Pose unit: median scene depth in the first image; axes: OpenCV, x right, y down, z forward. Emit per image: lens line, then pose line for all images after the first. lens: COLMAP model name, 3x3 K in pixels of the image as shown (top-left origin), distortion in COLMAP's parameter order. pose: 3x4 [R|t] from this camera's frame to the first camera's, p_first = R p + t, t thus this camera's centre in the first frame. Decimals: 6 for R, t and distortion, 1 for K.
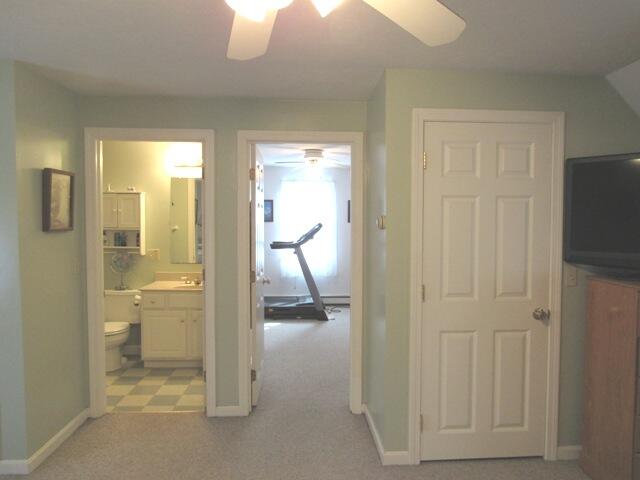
lens RADIAL K [[456.8, 0, 319.8], [0, 456.8, 238.8], [0, 0, 1]] dist [-0.008043, 0.003648]
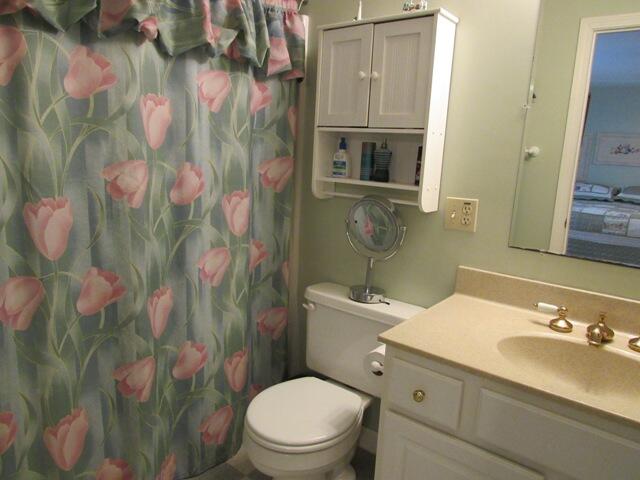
lens RADIAL K [[456.8, 0, 319.0], [0, 456.8, 242.6], [0, 0, 1]] dist [-0.008043, 0.003648]
pose [[0.746272, 0.158319, -0.646540, -0.228036], [-0.069027, 0.984473, 0.161394, 0.008998], [0.662053, -0.075815, 0.745613, 0.700161]]
